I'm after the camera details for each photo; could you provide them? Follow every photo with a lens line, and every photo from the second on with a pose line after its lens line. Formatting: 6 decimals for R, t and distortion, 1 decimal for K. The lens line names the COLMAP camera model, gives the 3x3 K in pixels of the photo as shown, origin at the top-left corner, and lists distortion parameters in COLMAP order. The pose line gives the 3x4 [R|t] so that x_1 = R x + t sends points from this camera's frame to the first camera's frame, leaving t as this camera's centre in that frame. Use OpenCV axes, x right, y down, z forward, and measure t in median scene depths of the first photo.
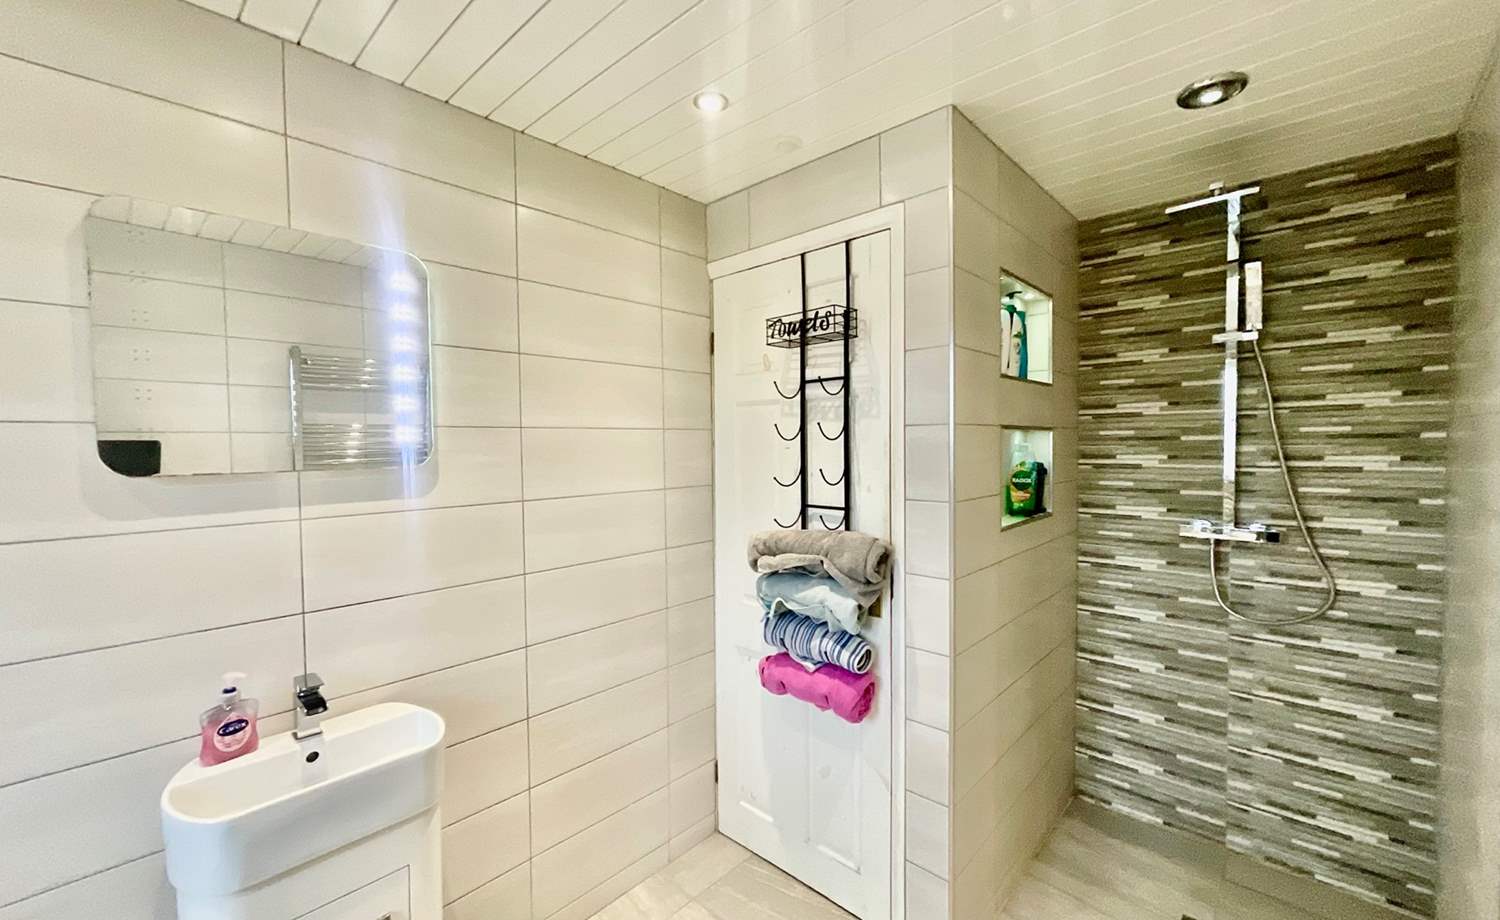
lens RADIAL K [[608.0, 0, 750.2], [0, 608.0, 461.1], [0, 0, 1]] dist [-0.000426, 0.000365]
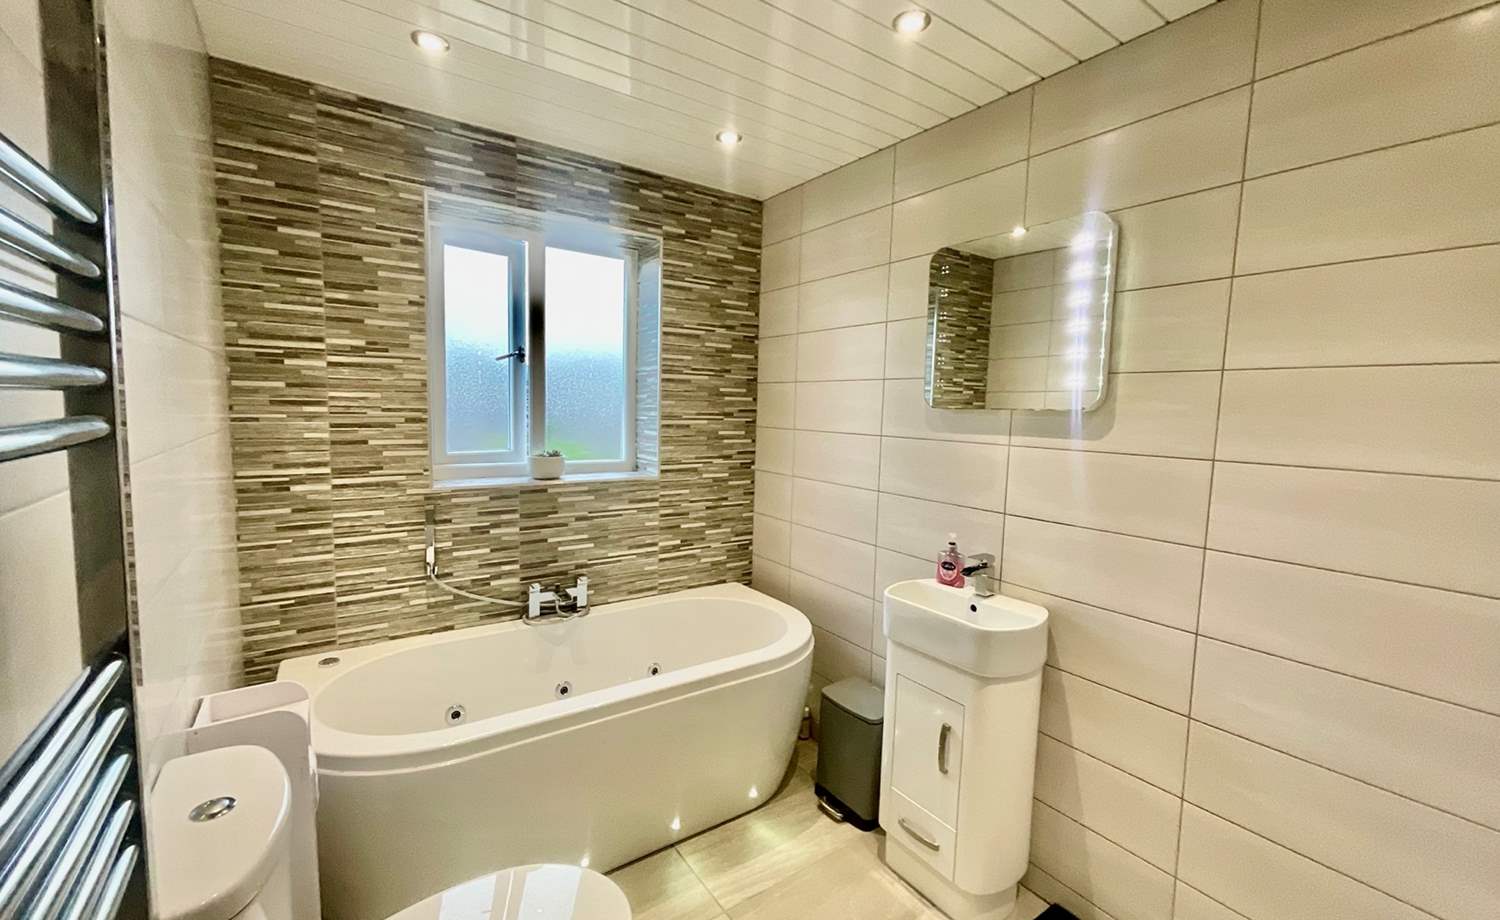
lens RADIAL K [[608.0, 0, 750.2], [0, 608.0, 461.1], [0, 0, 1]] dist [-0.000426, 0.000365]
pose [[-0.217528, 0.087785, -0.972098, 0.736654], [-0.057029, 0.993103, 0.102443, 0.024760], [0.974386, 0.077722, -0.211022, 0.740397]]
